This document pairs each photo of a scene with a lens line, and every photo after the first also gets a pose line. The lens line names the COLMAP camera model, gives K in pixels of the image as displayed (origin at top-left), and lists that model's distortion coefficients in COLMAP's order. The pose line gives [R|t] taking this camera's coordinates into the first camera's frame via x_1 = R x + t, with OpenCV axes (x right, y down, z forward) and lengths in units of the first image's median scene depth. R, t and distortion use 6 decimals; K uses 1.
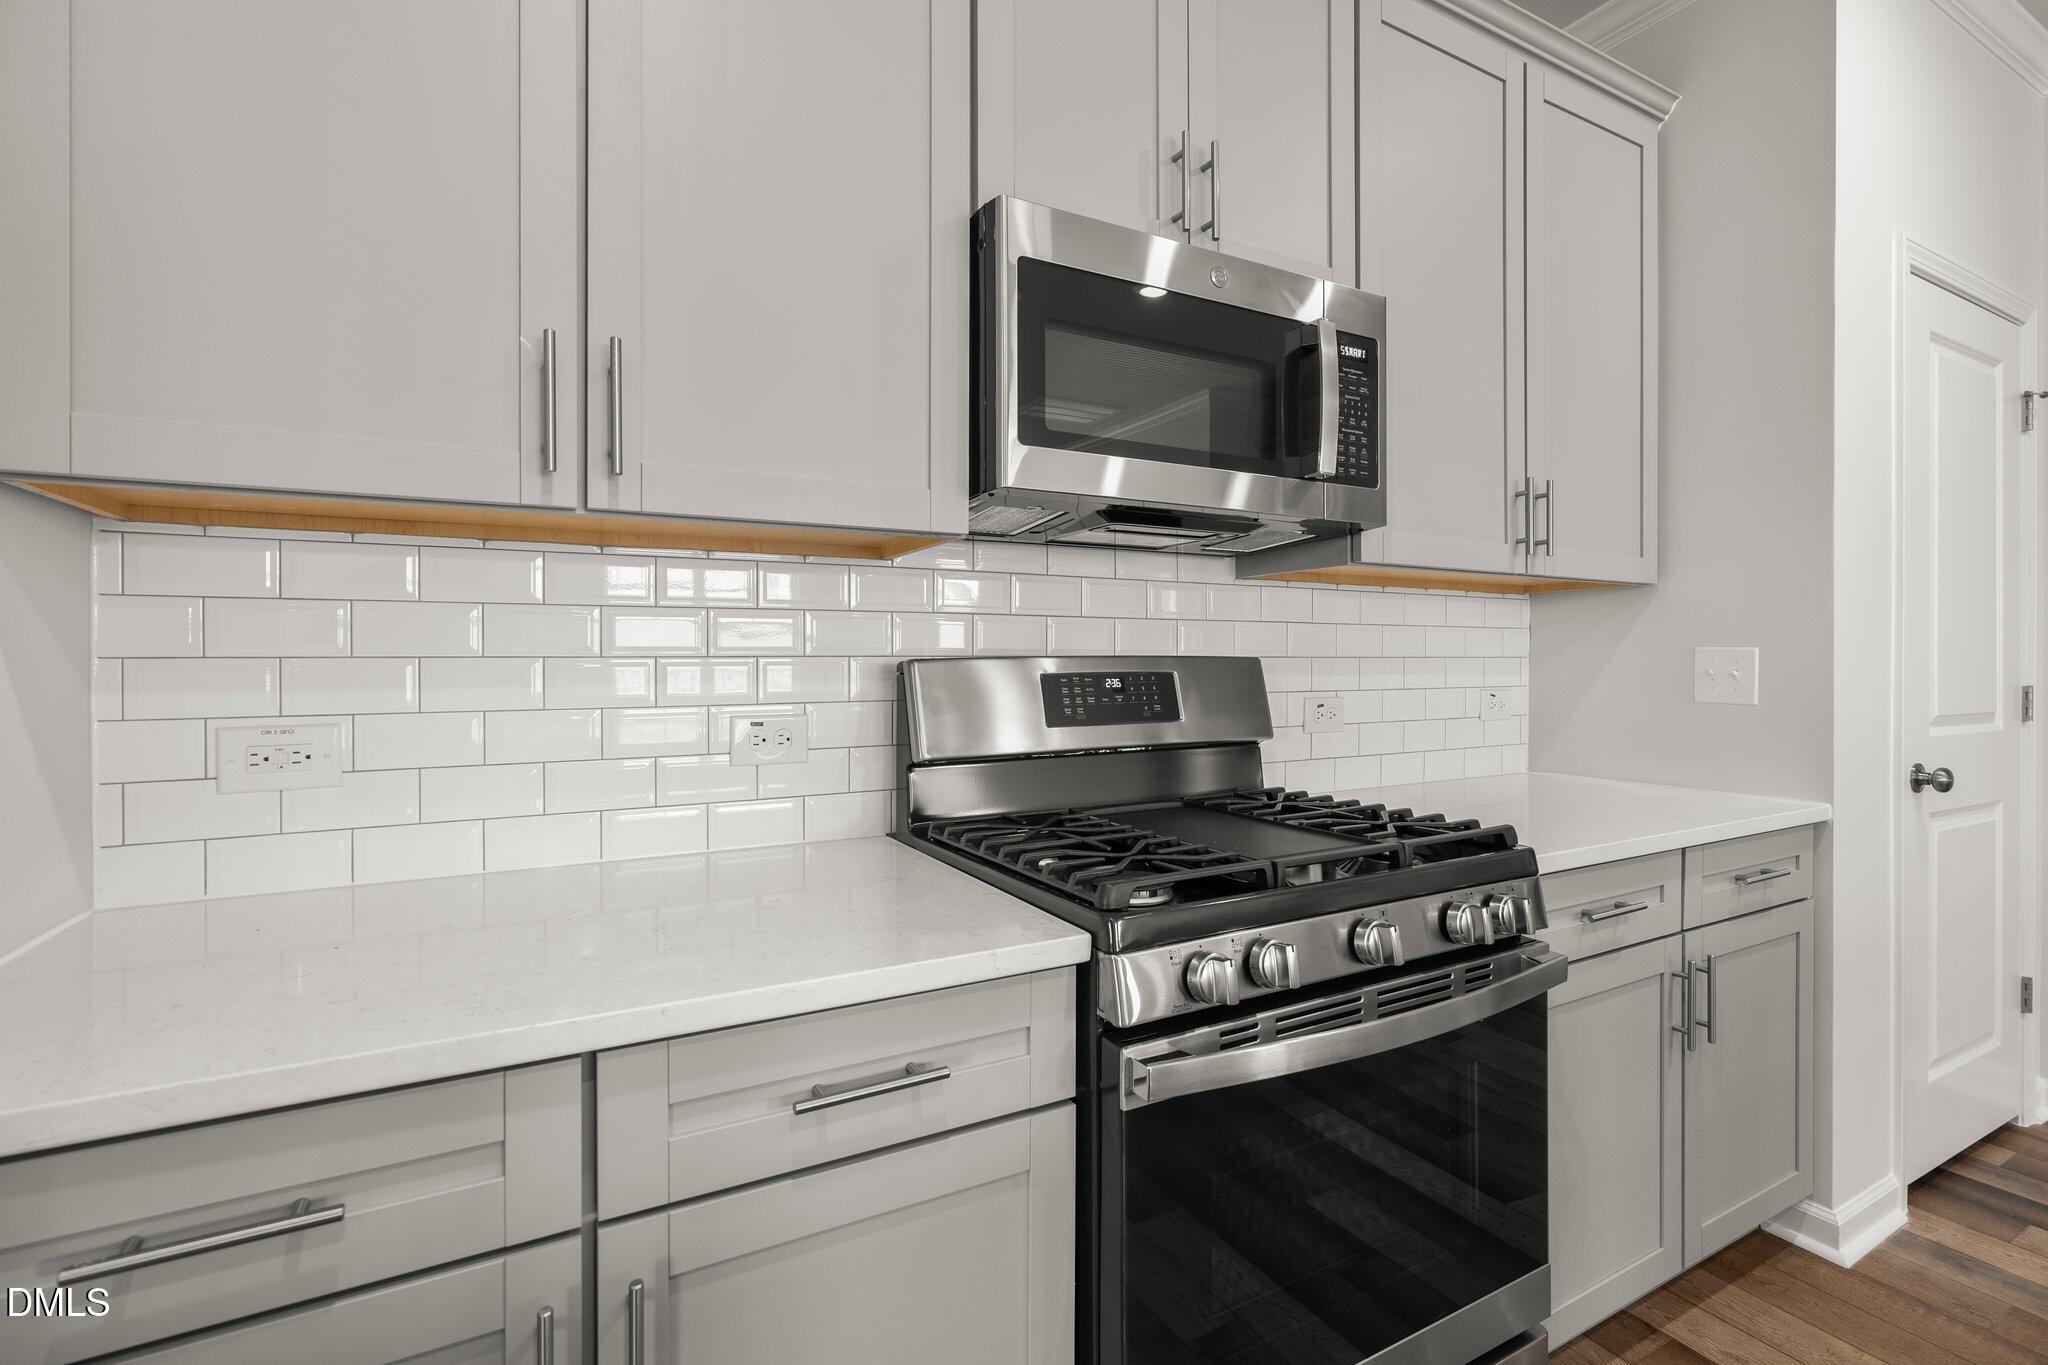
lens RADIAL K [[939.7, 0, 1039.5], [0, 939.7, 662.9], [0, 0, 1]] dist [-0.011477, 0.003766]
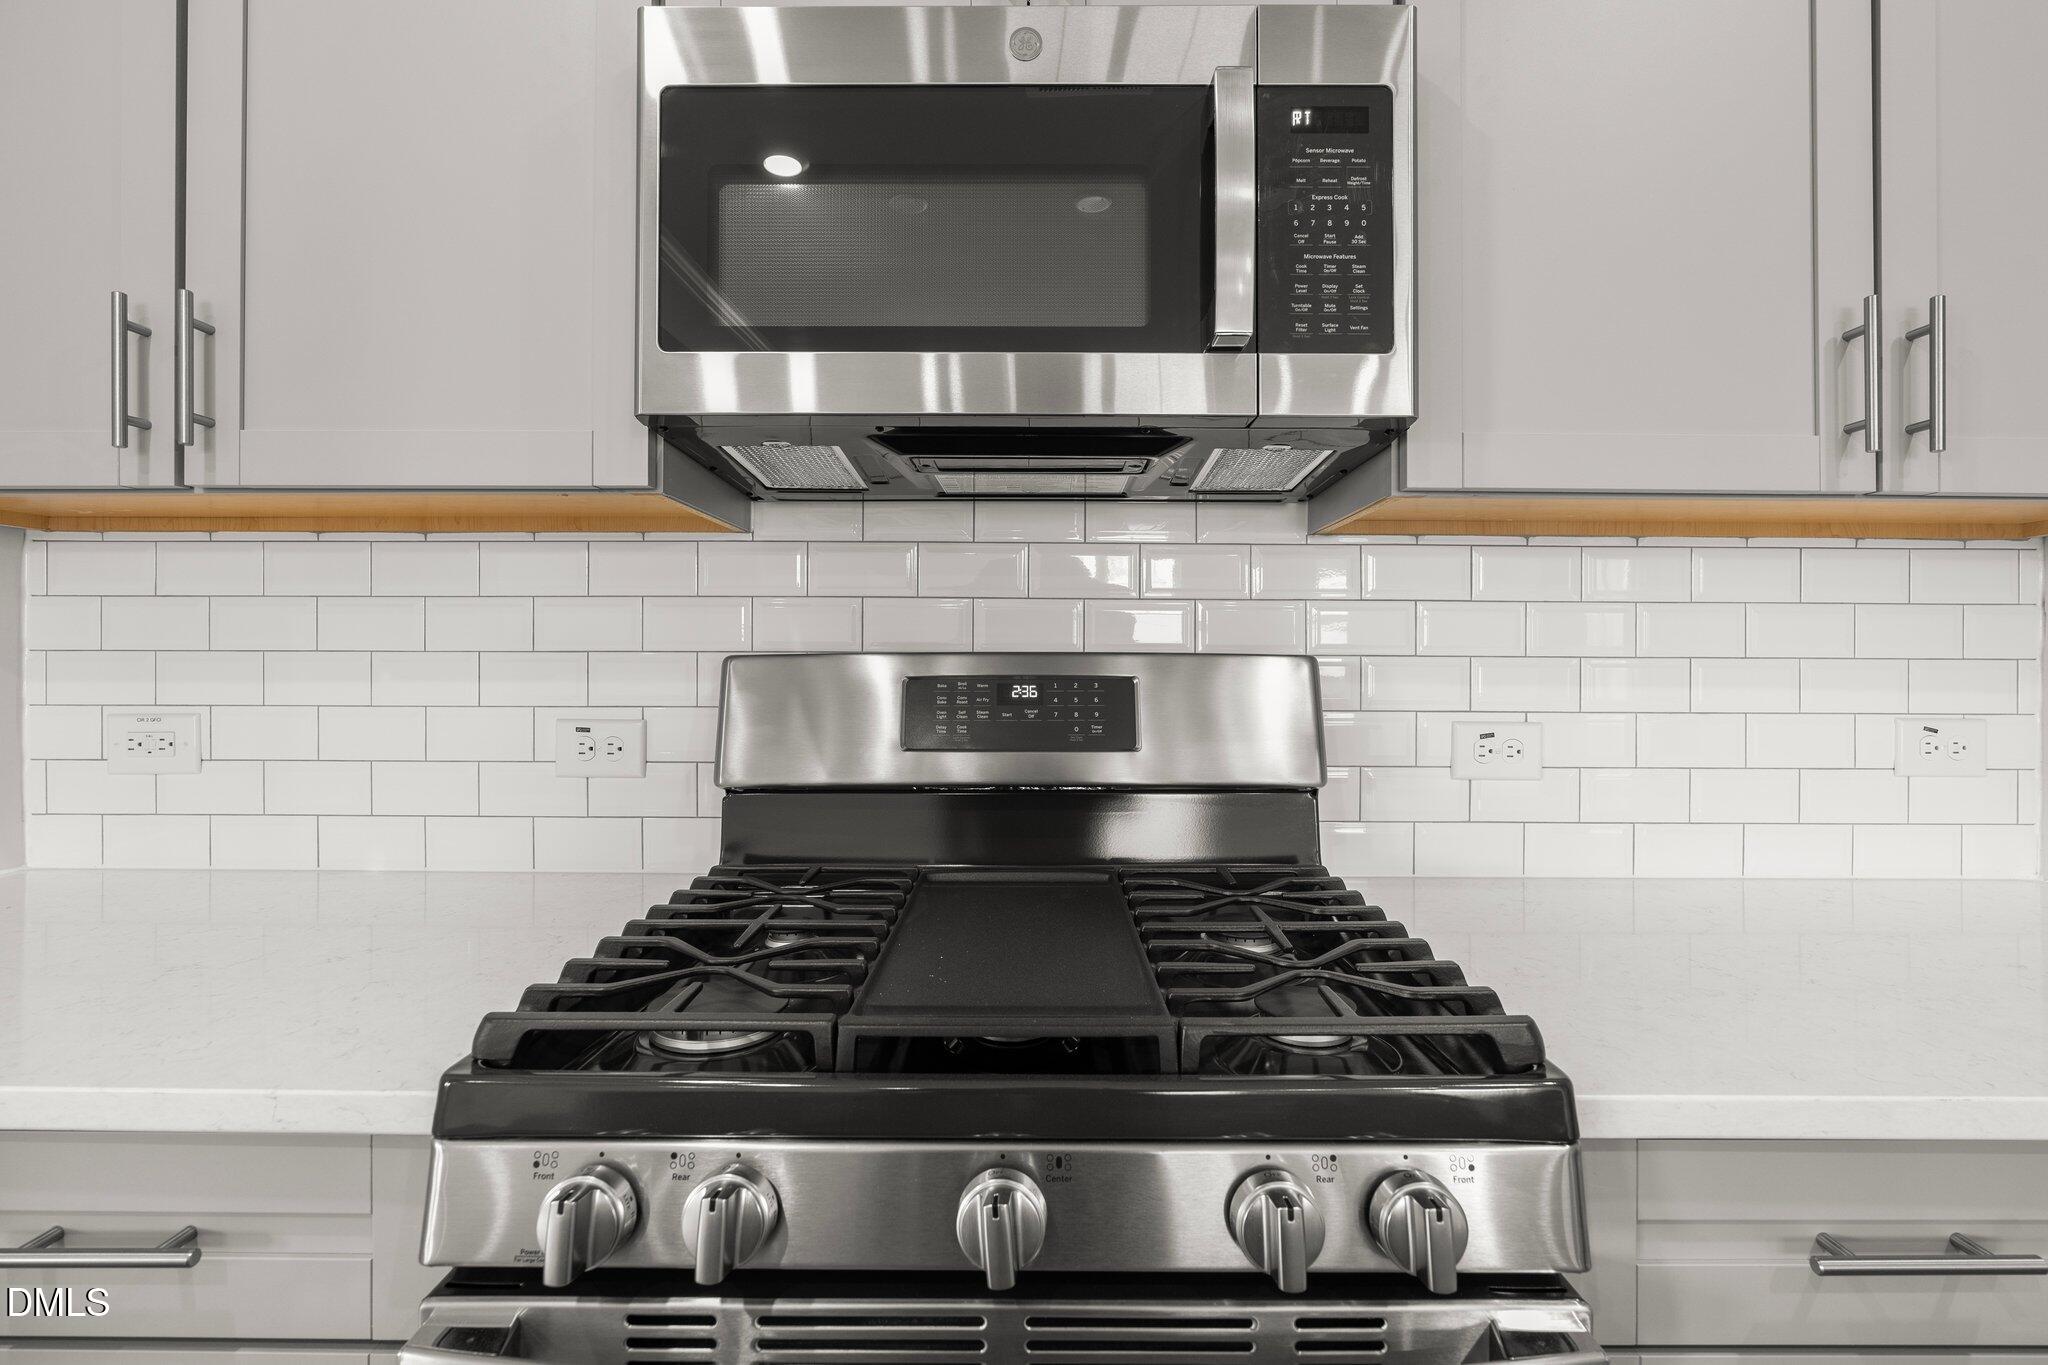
lens RADIAL K [[939.7, 0, 1043.2], [0, 939.7, 656.4], [0, 0, 1]] dist [-0.011477, 0.003766]
pose [[0.871119, 0.004487, -0.491052, 0.460581], [-0.007677, 0.999960, -0.004481, -0.001750], [0.491013, 0.007674, 0.871119, 0.422618]]
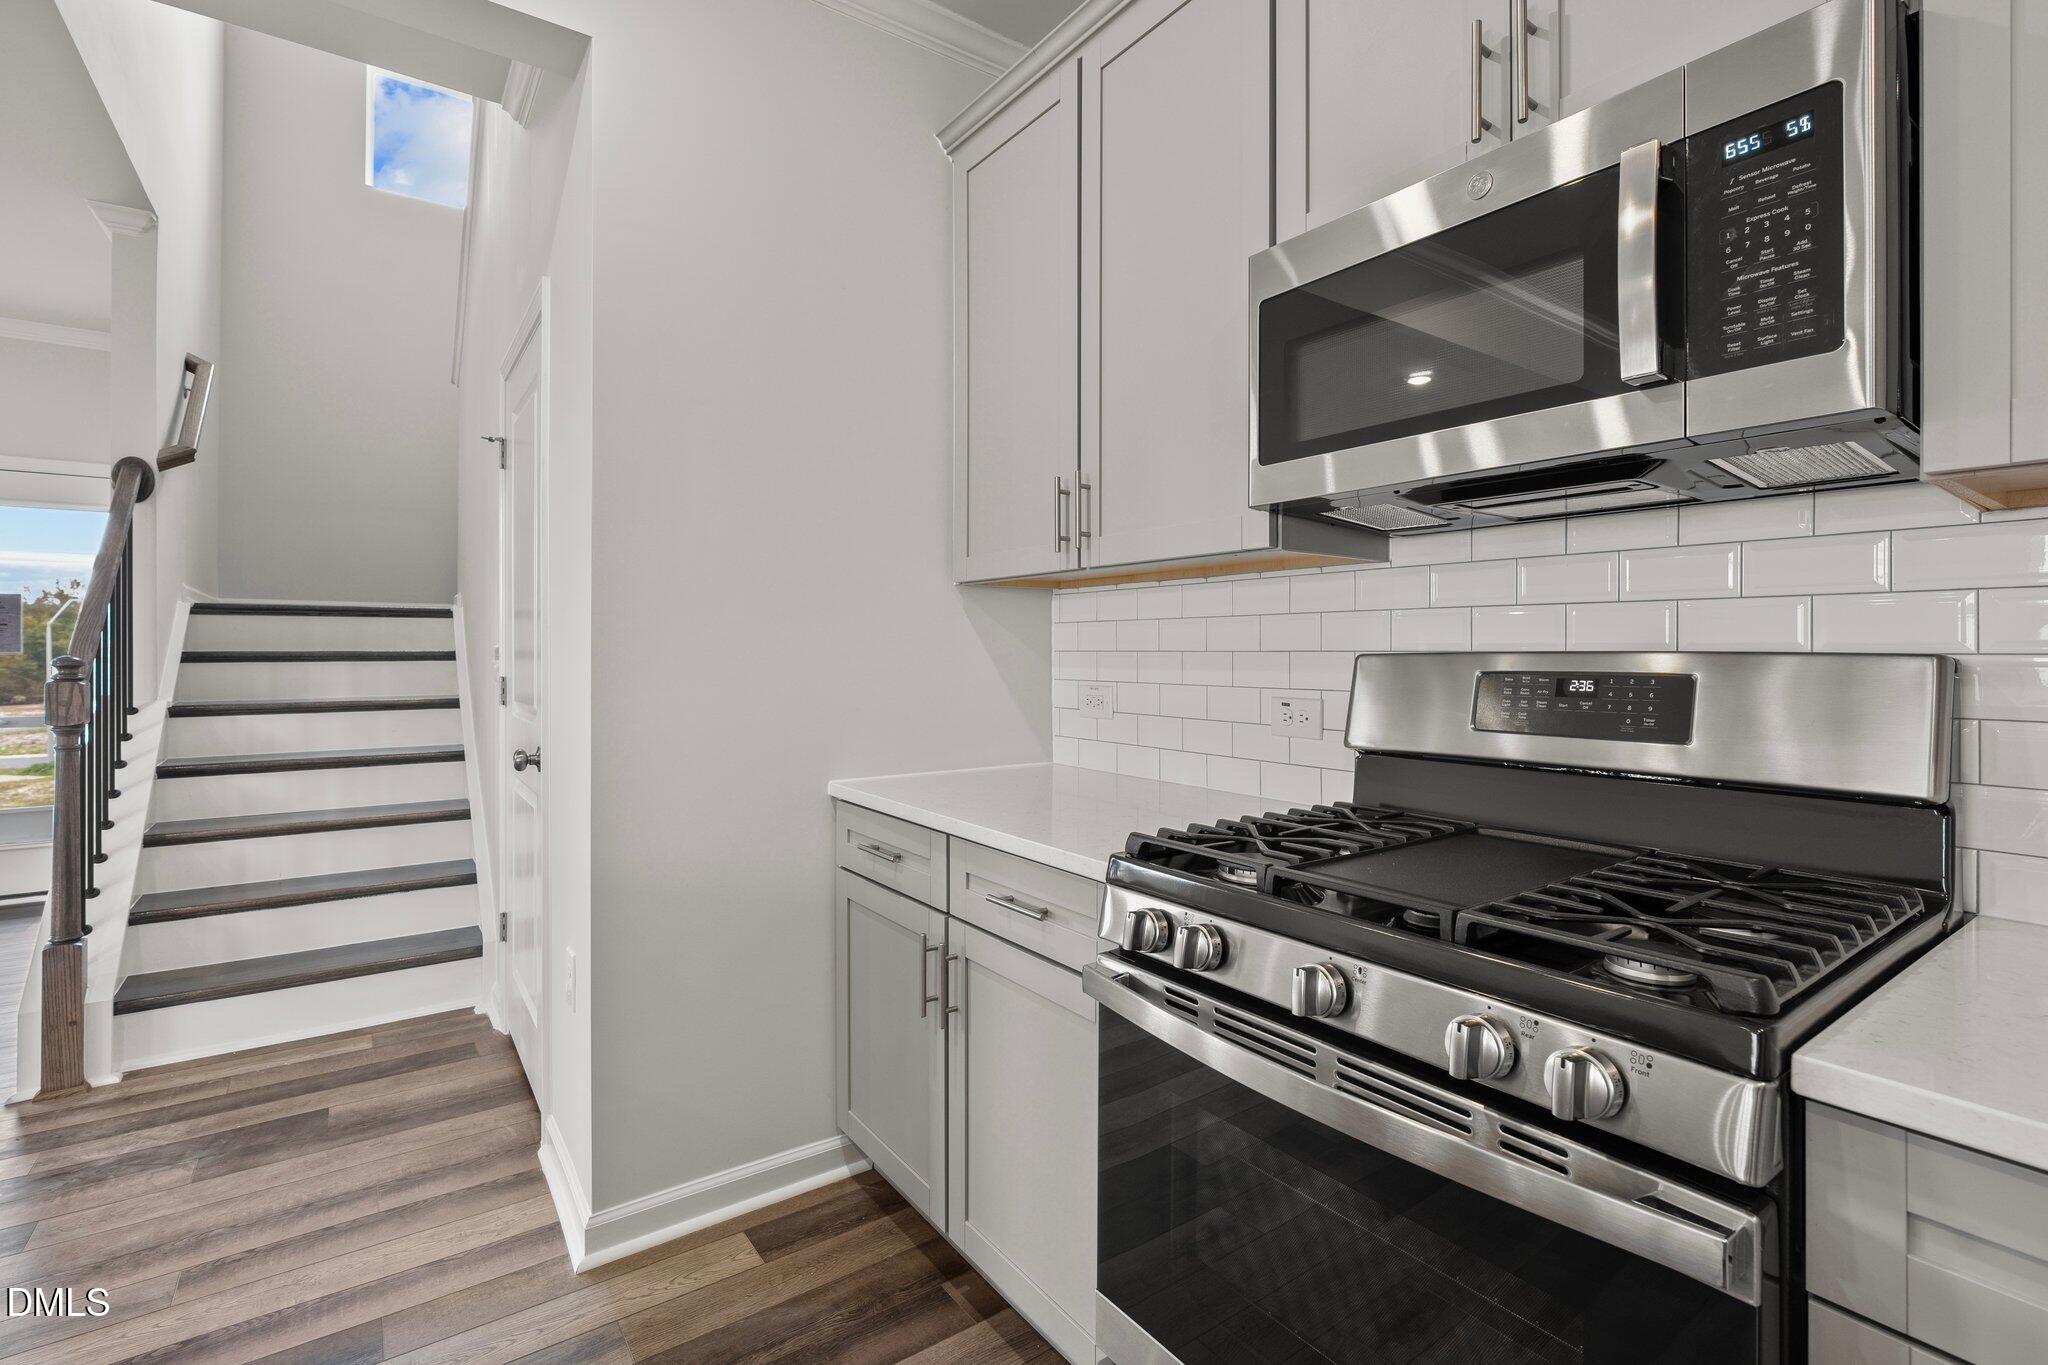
lens RADIAL K [[939.7, 0, 1040.3], [0, 939.7, 656.1], [0, 0, 1]] dist [-0.011477, 0.003766]
pose [[0.124828, 0.006932, -0.992154, 0.857954], [-0.008941, 0.999943, 0.005861, -0.004585], [0.992138, 0.008139, 0.124883, 0.474065]]
